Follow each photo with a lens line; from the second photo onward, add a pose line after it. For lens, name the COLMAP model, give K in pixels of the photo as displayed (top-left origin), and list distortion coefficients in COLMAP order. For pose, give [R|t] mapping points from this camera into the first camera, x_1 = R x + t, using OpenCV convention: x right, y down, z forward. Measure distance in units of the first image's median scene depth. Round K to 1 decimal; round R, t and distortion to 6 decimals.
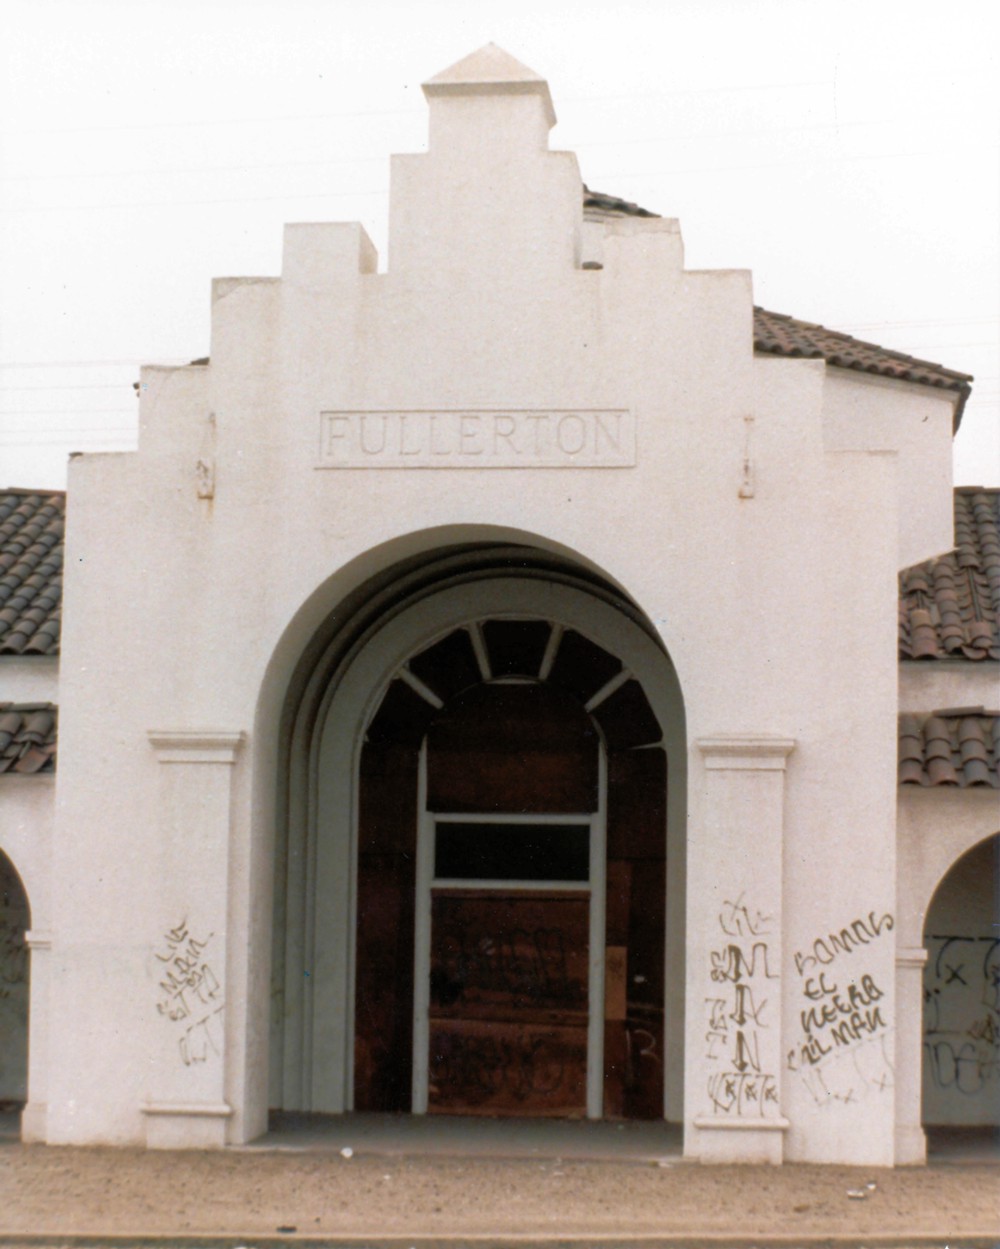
lens RADIAL K [[3038.9, 0, 500.5], [0, 3038.9, 618.6], [0, 0, 1]] dist [-0.157469, 0.000000]
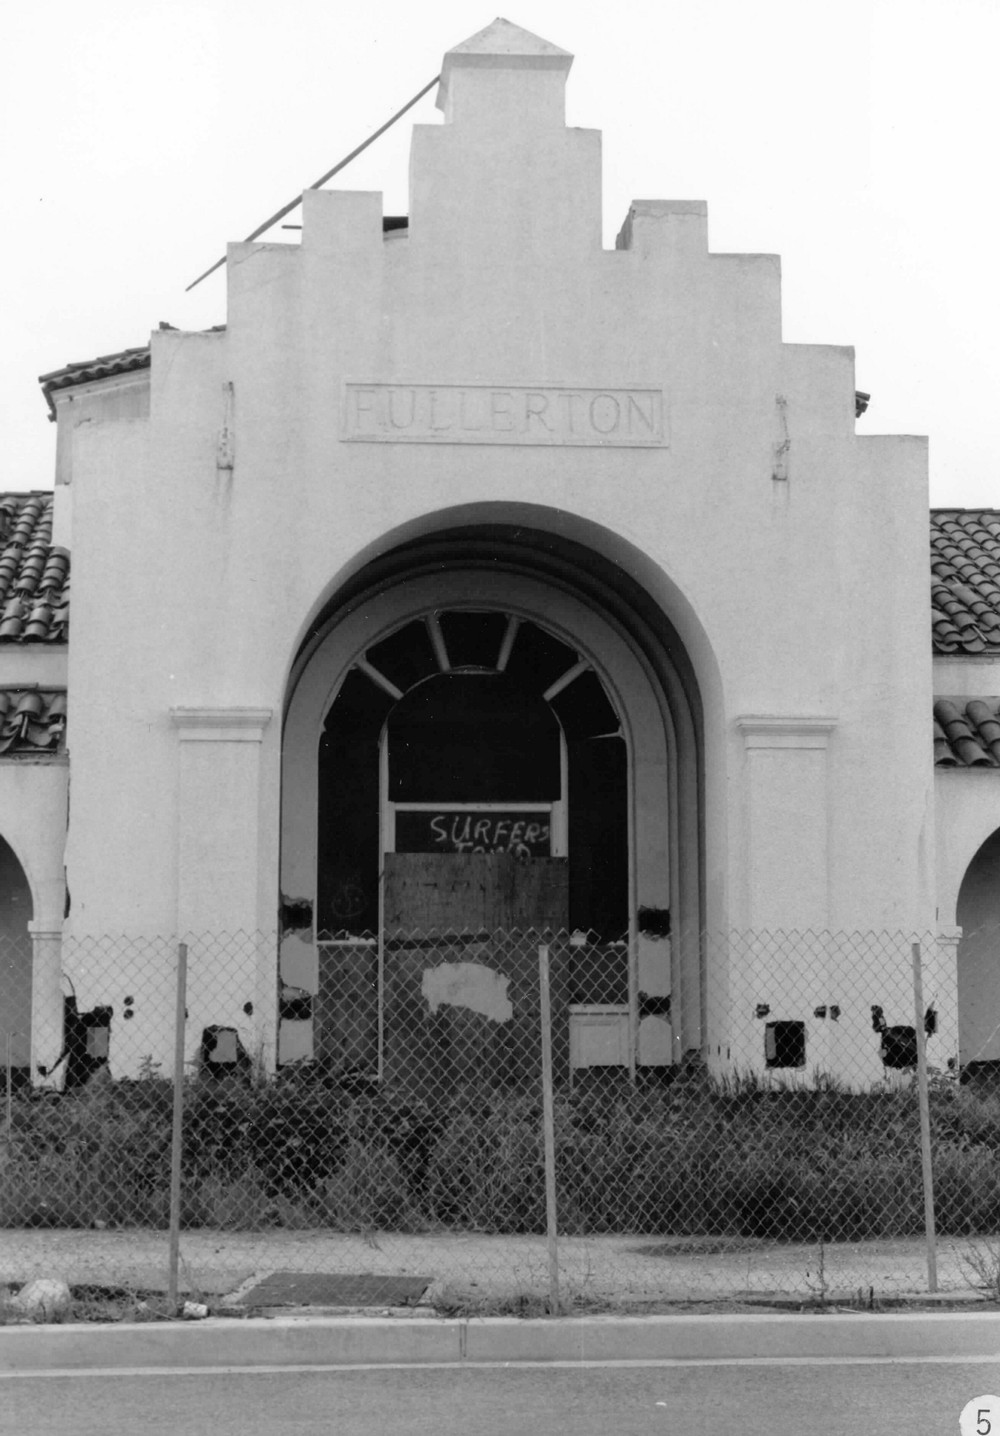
lens RADIAL K [[2429.3, 0, 498.6], [0, 2429.3, 717.0], [0, 0, 1]] dist [0.052888, 0.000000]
pose [[0.977678, 0.007091, 0.209988, -0.176452], [-0.008514, 0.999946, 0.005876, 0.034348], [-0.209936, -0.007533, 0.977686, 0.225913]]
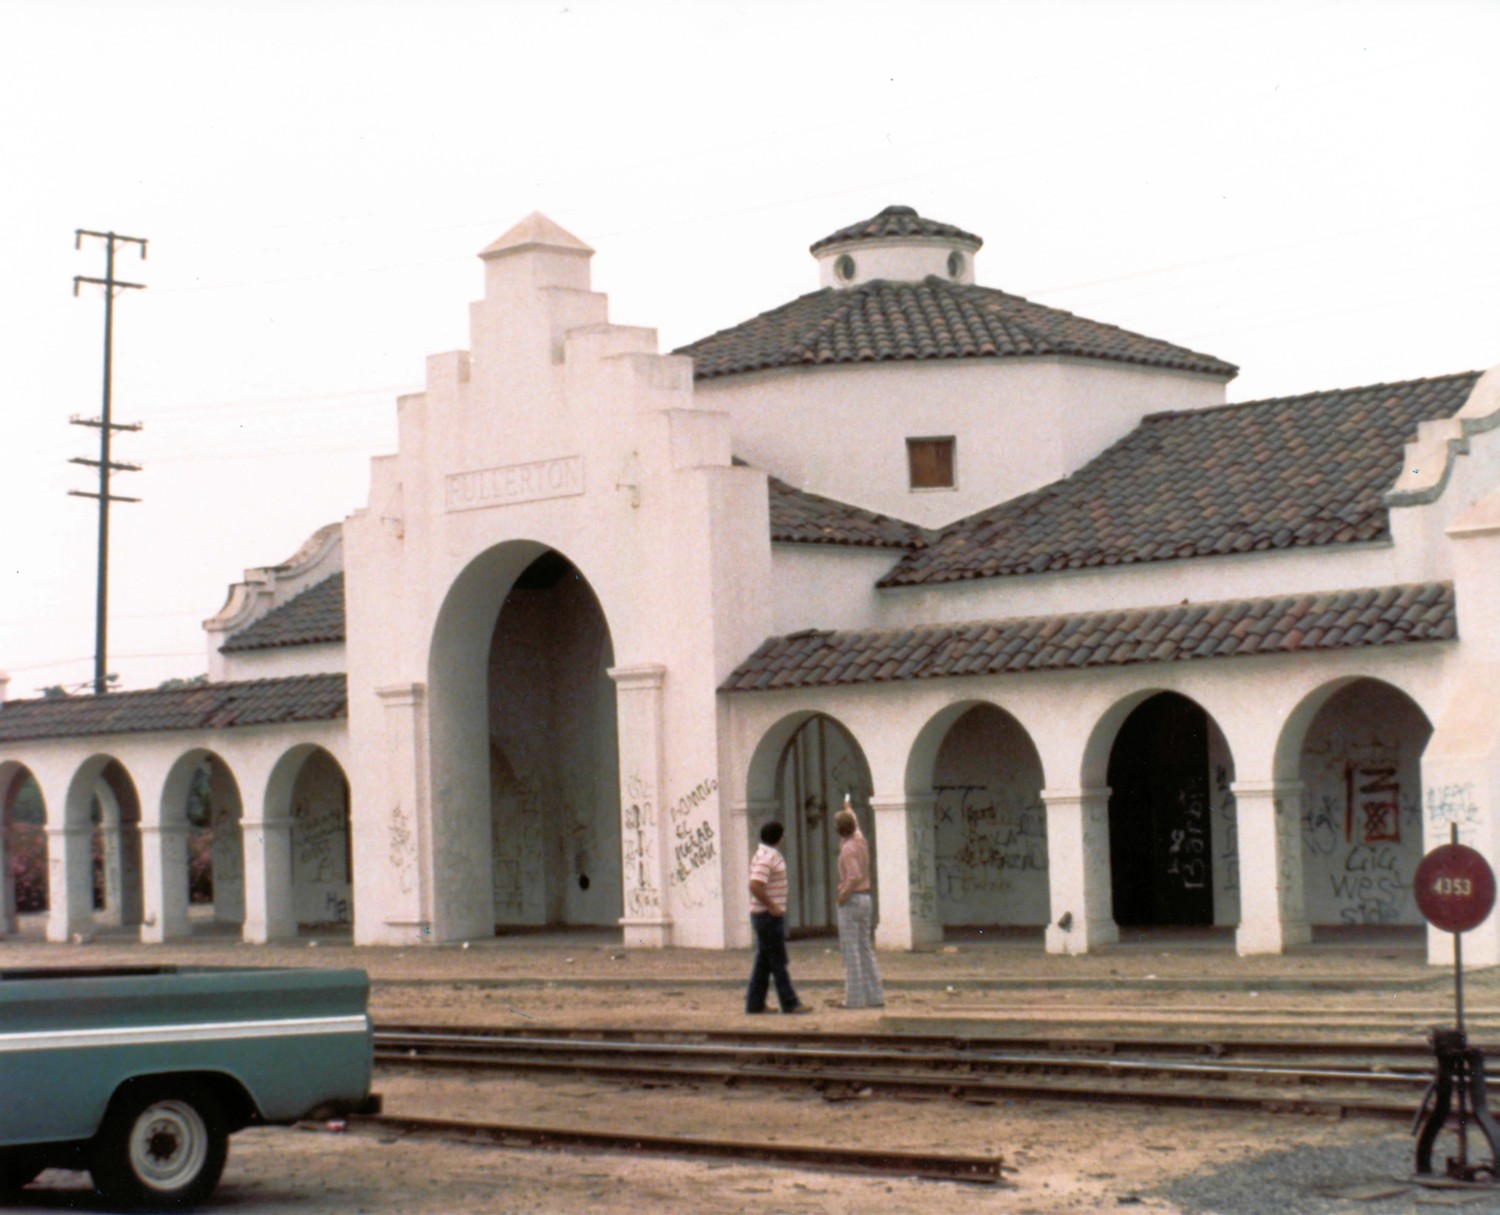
lens RADIAL K [[3100.1, 0, 749.4], [0, 3100.1, 617.6], [0, 0, 1]] dist [-0.102081, 0.000000]
pose [[0.812486, -0.080345, -0.577418, 0.993817], [0.110527, 0.993723, 0.017250, -0.005804], [0.572407, -0.077836, 0.816267, -0.220824]]
